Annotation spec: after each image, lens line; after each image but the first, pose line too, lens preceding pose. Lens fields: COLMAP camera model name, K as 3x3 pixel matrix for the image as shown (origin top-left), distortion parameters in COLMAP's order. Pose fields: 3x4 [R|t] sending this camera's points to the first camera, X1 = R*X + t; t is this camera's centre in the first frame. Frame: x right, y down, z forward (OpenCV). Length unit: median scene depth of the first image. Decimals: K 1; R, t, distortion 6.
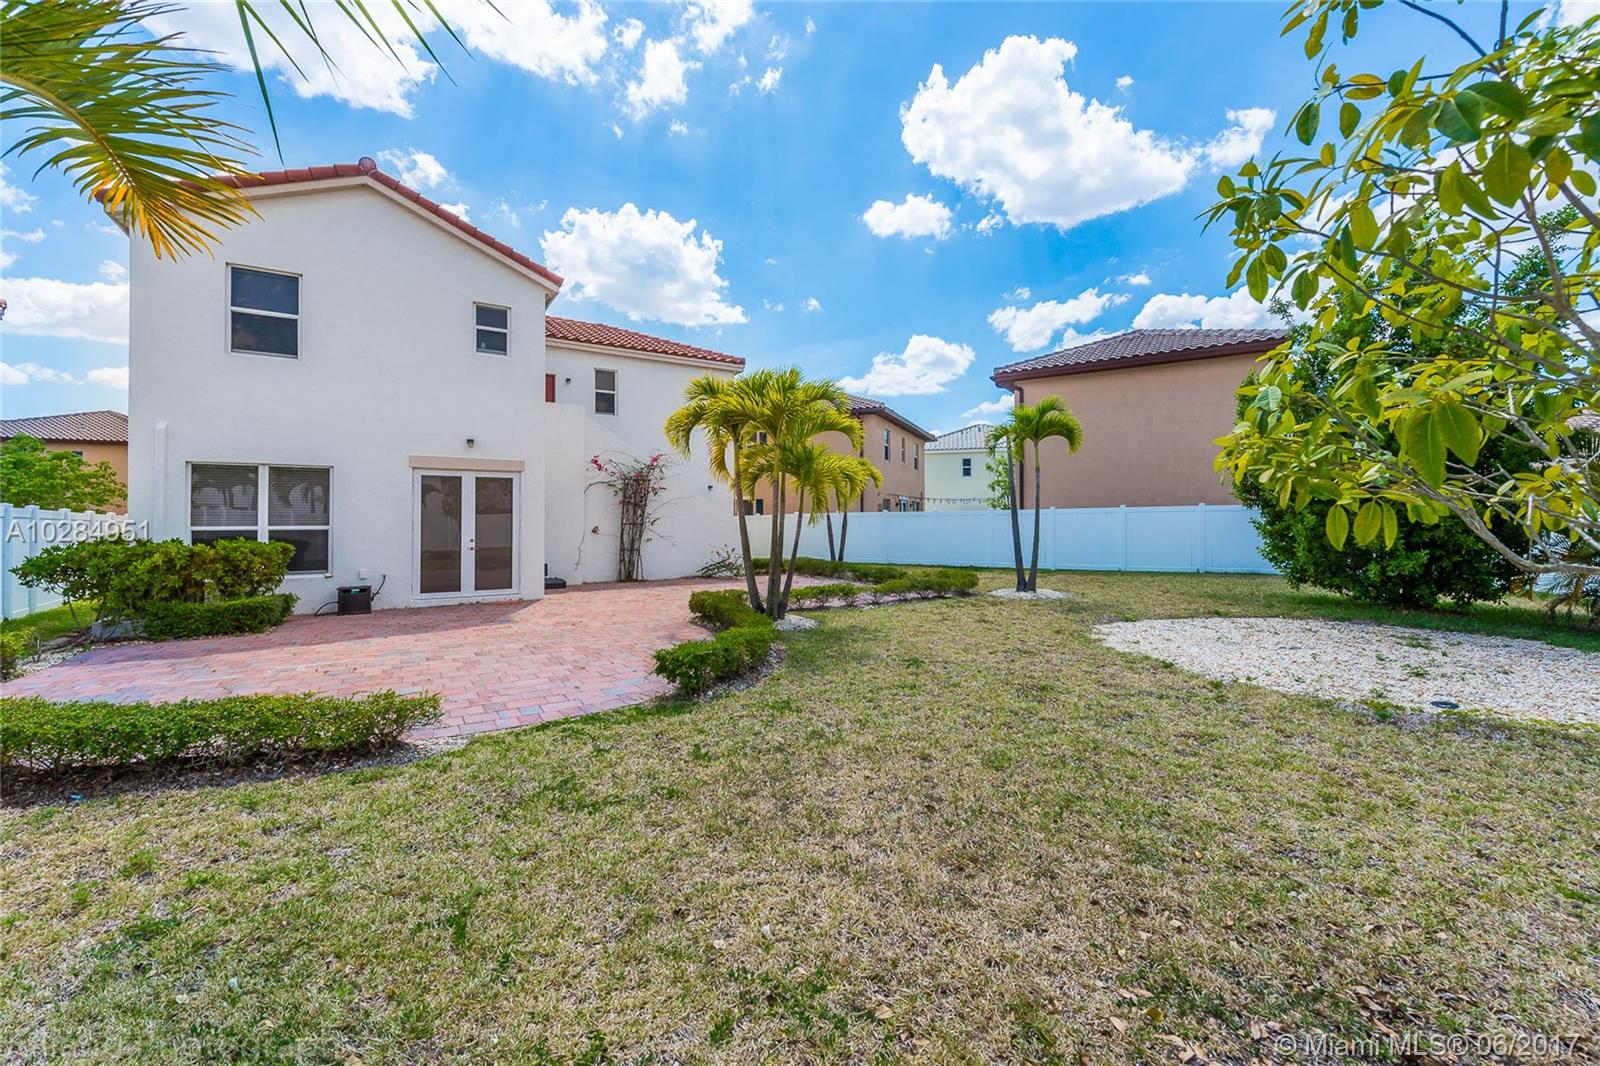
lens RADIAL K [[660.4, 0, 798.1], [0, 660.4, 499.0], [0, 0, 1]] dist [0.012939, 0.000131]
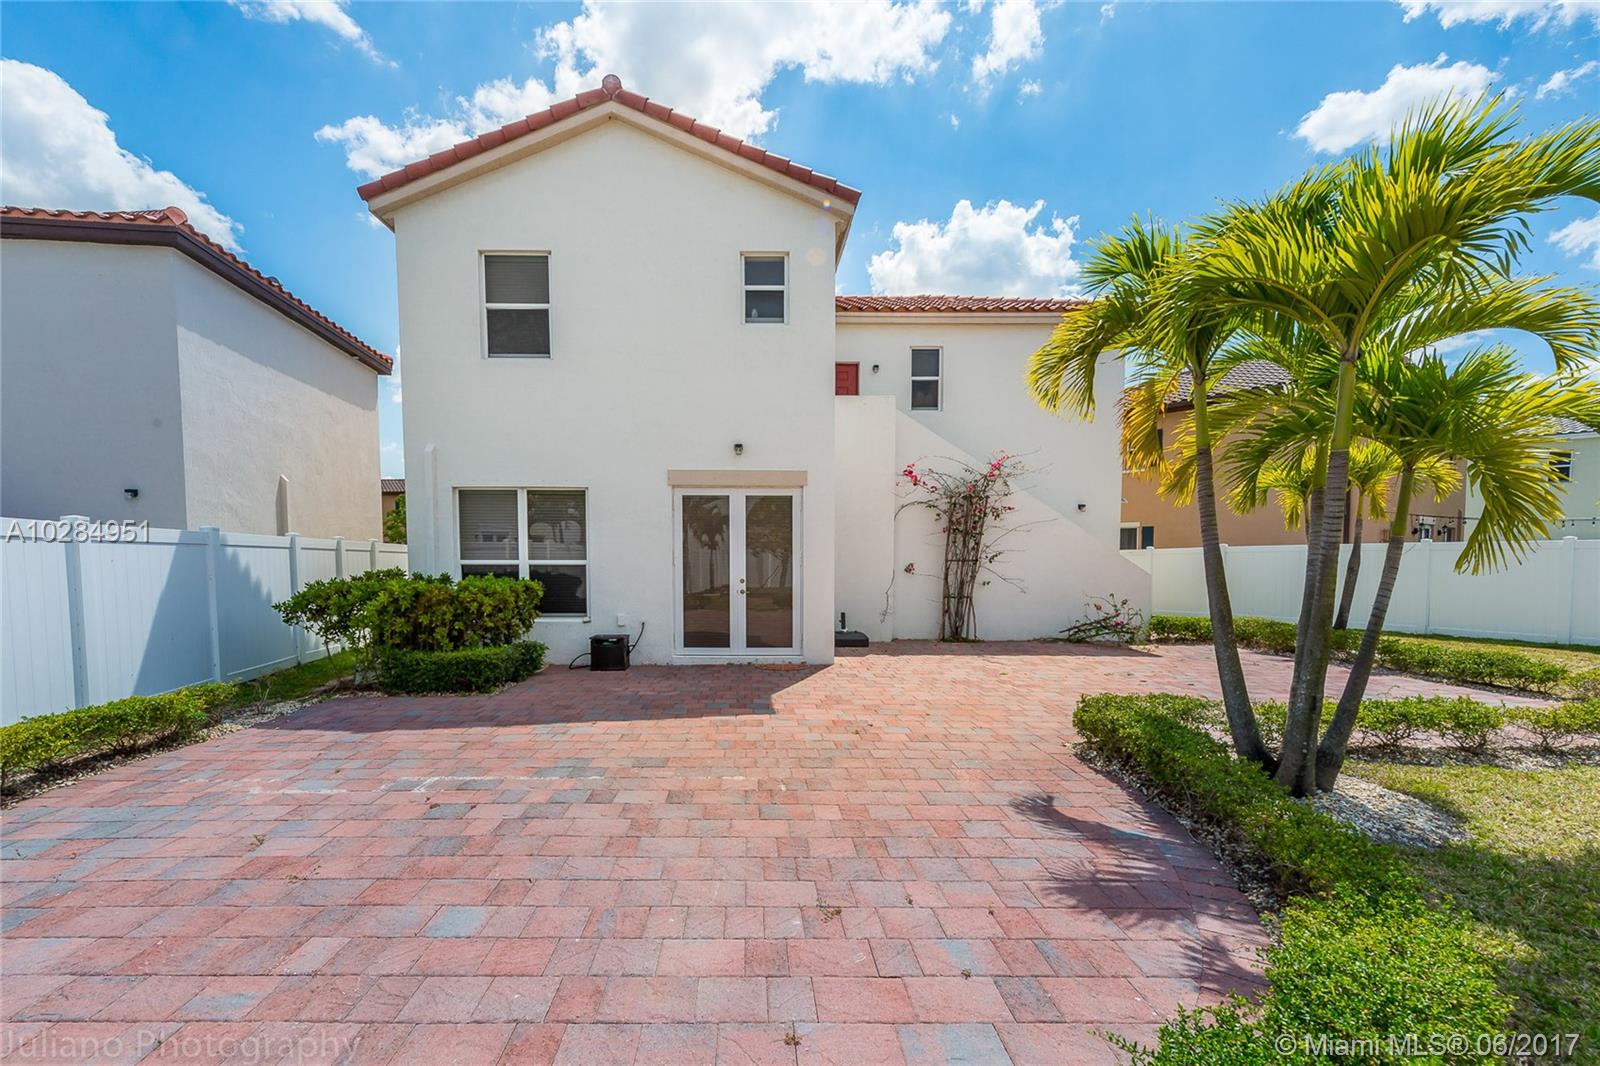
lens RADIAL K [[669.9, 0, 728.8], [0, 669.9, 586.3], [0, 0, 1]] dist [0.011195, 0.000112]
pose [[0.837643, 0.027954, -0.545503, -0.073871], [0.014275, 0.997228, 0.073023, 0.010340], [0.546032, -0.068954, 0.834922, 0.290070]]
